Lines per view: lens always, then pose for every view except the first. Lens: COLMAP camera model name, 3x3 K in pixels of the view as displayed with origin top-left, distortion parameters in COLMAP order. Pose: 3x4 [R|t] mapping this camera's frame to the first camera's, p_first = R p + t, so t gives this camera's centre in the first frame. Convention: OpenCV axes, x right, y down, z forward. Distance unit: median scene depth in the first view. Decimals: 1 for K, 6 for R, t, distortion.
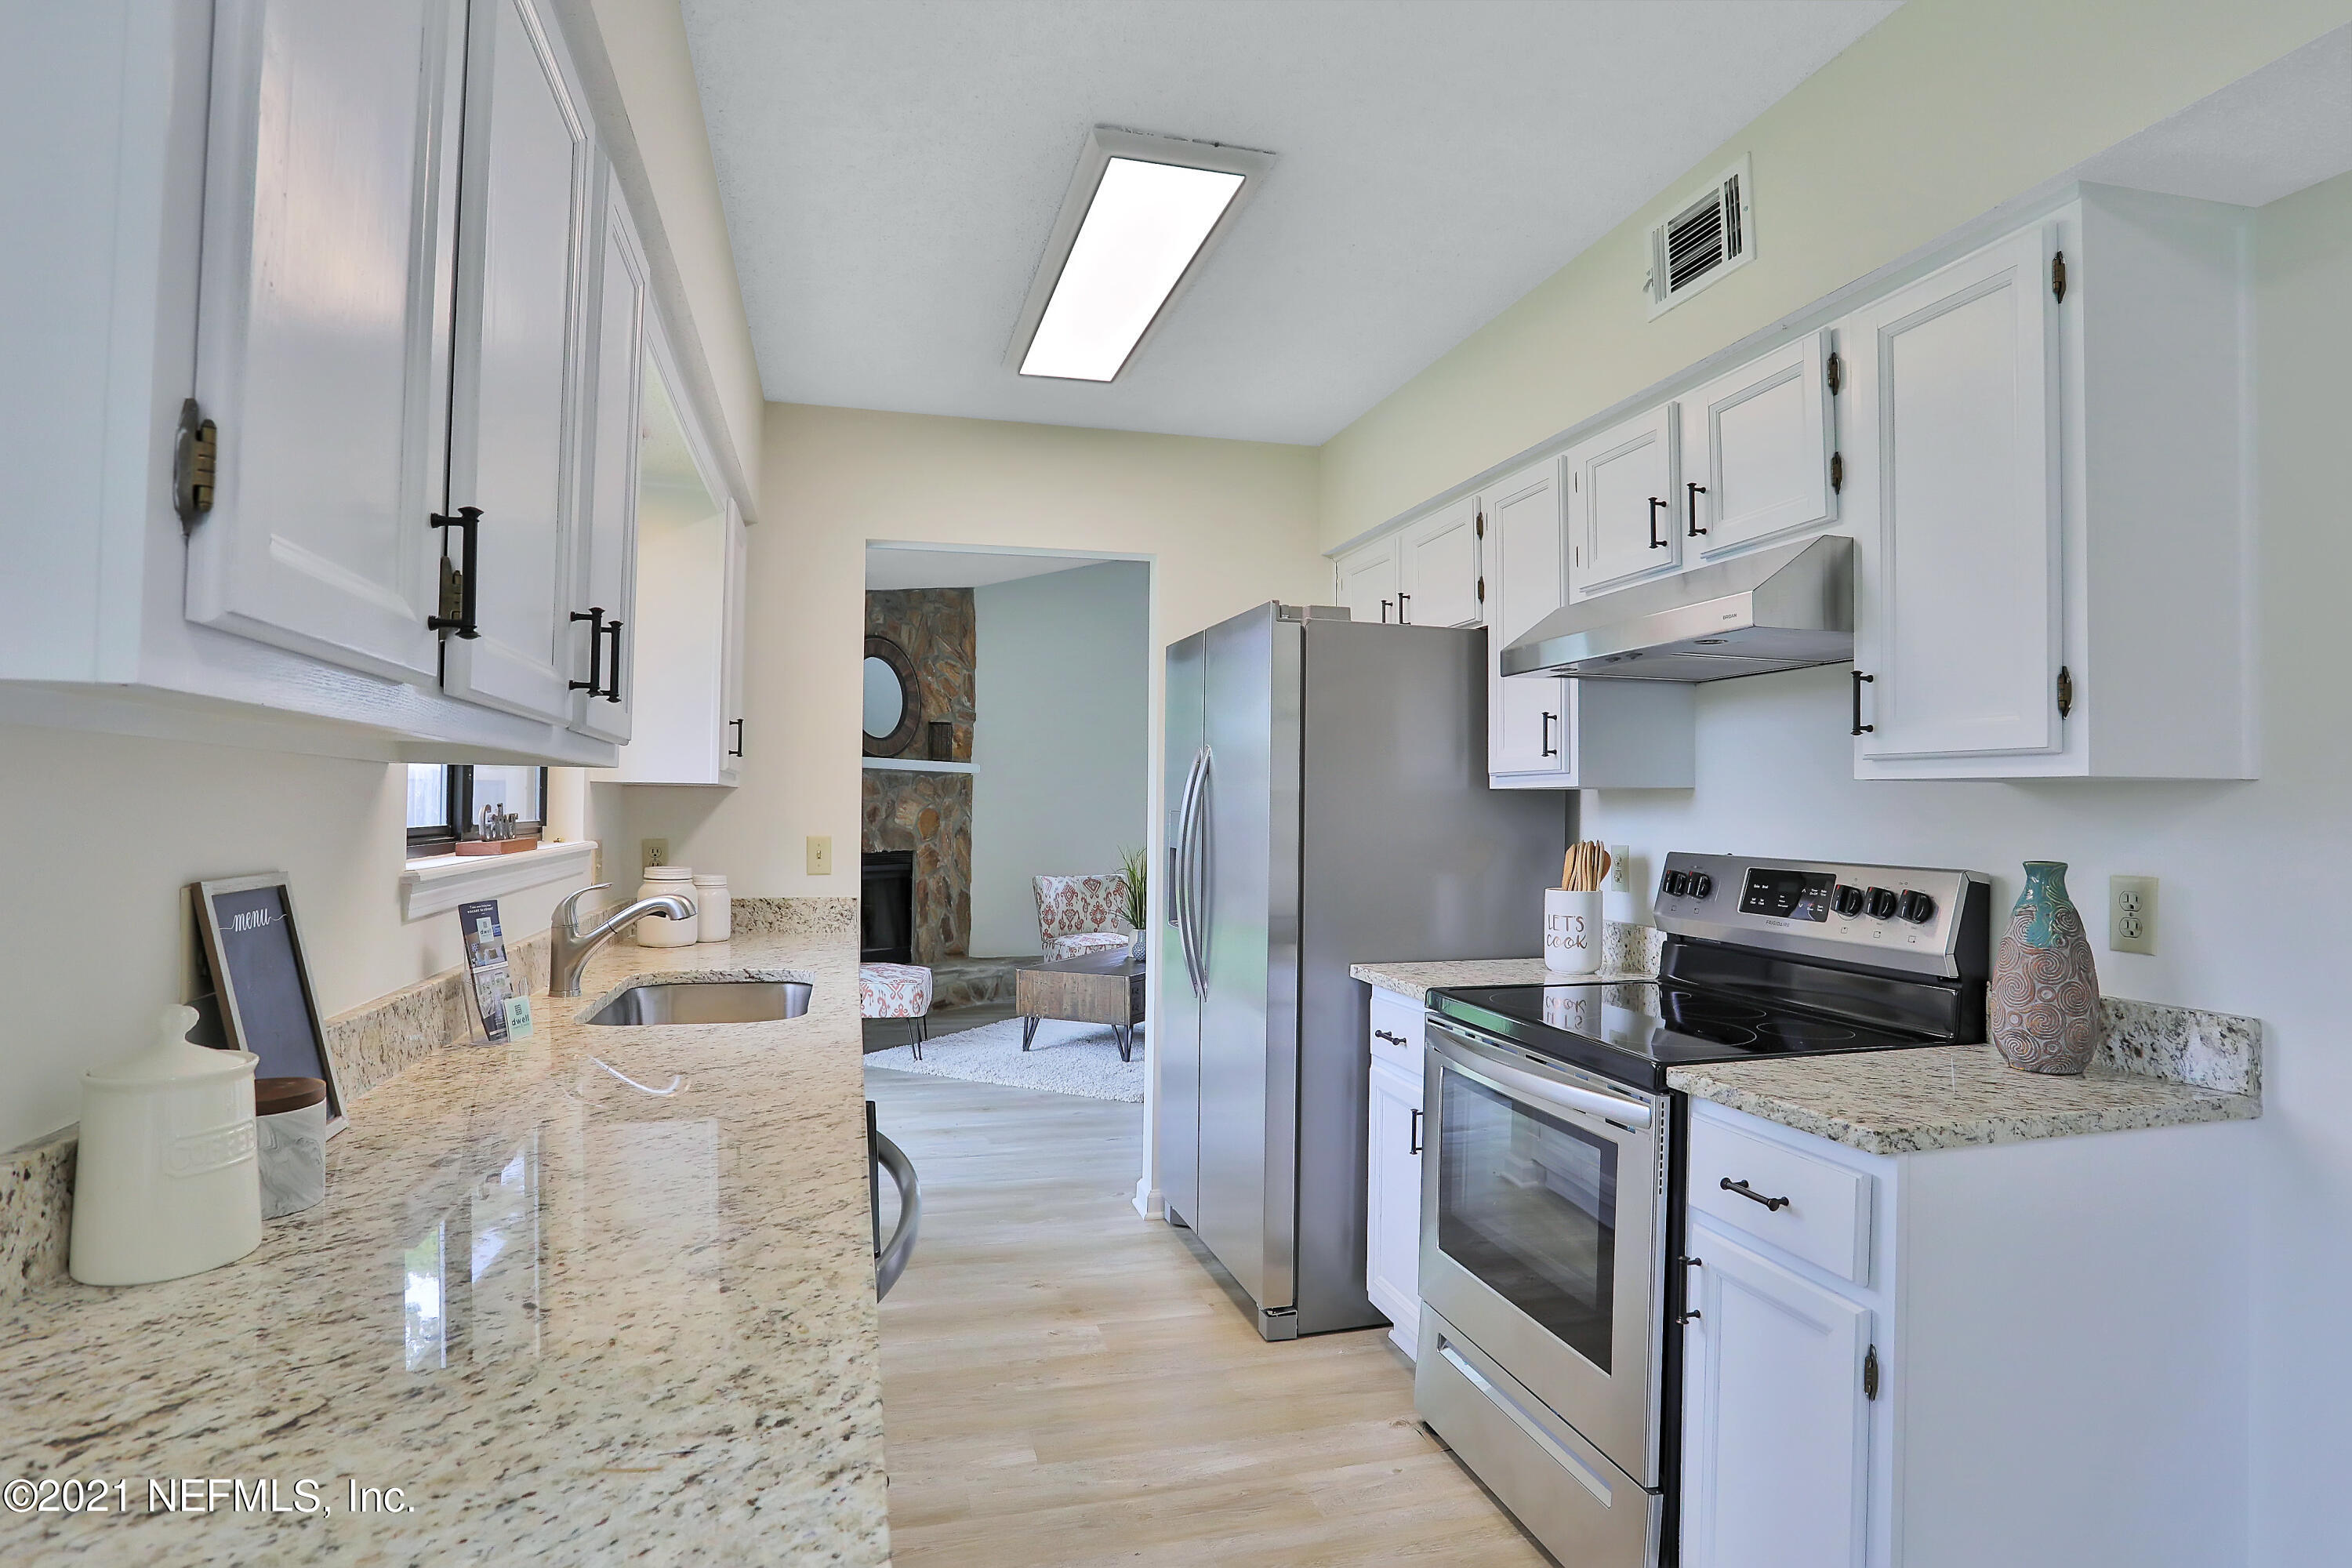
lens RADIAL K [[1226.0, 0, 1234.4], [0, 1226.0, 788.1], [0, 0, 1]] dist [-0.044378, 0.004915]
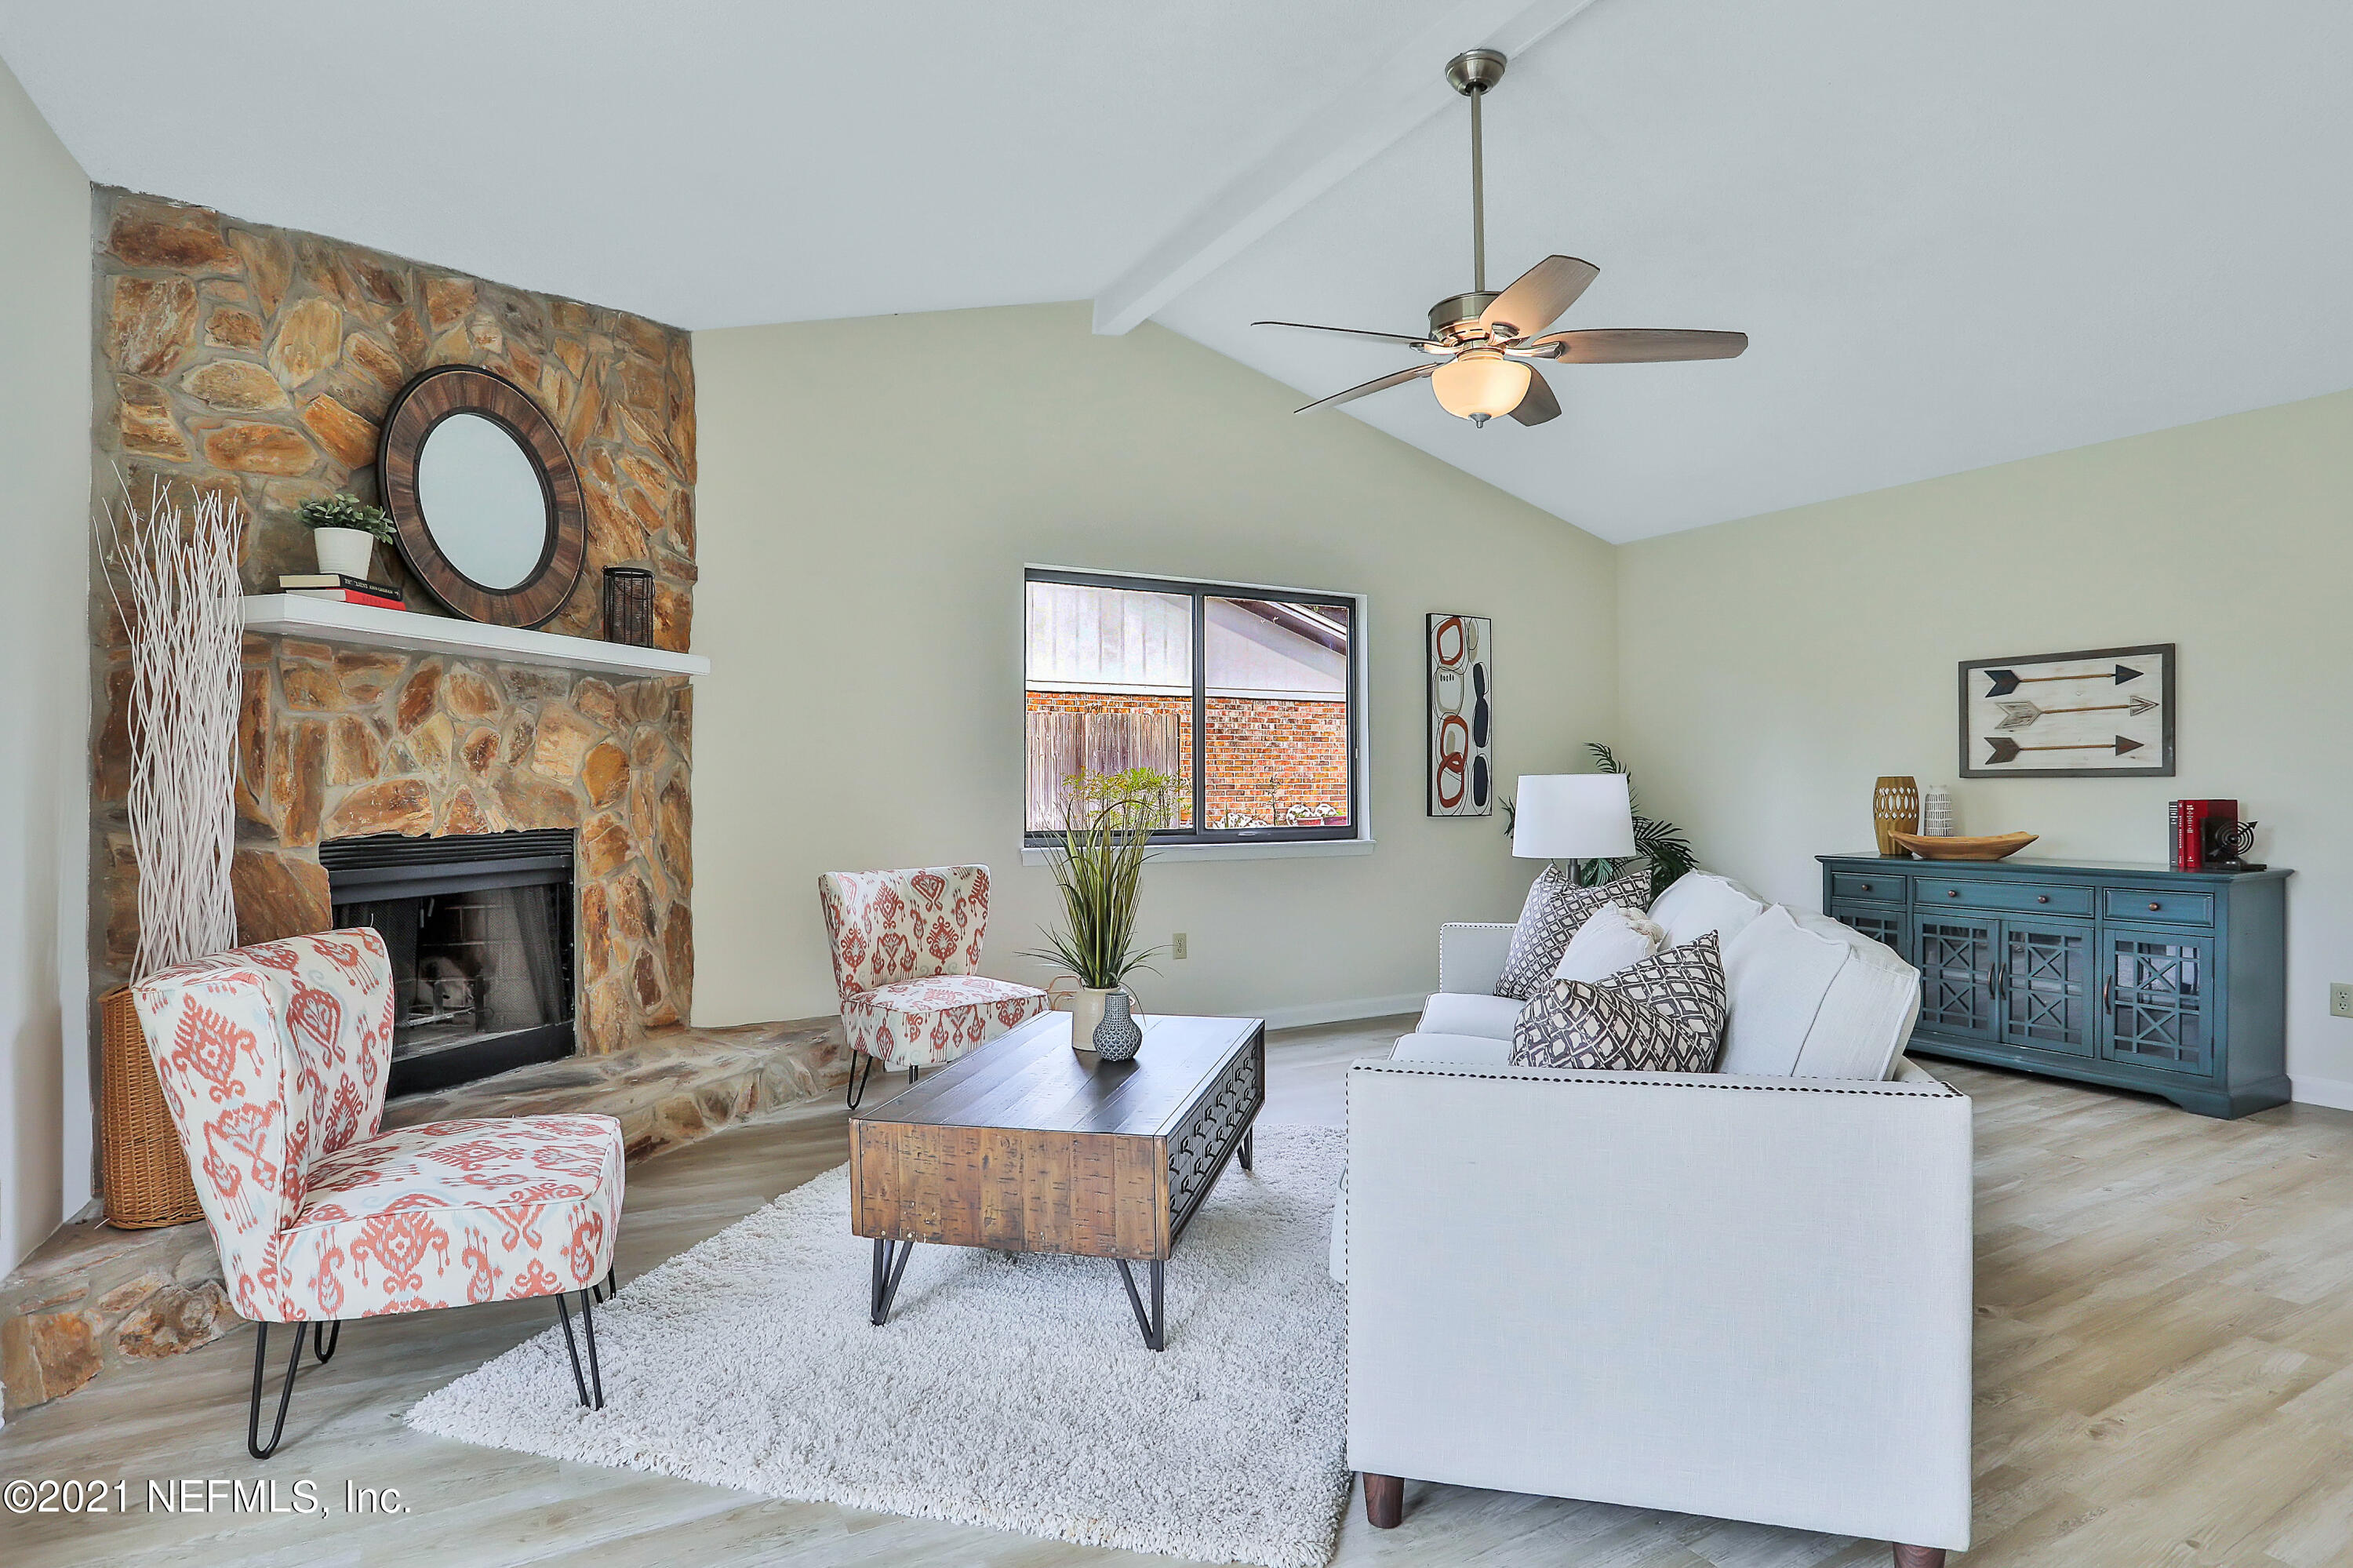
lens RADIAL K [[1226.5, 0, 1164.5], [0, 1226.5, 785.0], [0, 0, 1]] dist [-0.044378, 0.004915]
pose [[0.982541, -0.012256, 0.185640, -0.116411], [0.009095, 0.999799, 0.017872, 0.026434], [-0.185822, -0.015872, 0.982455, 0.462479]]
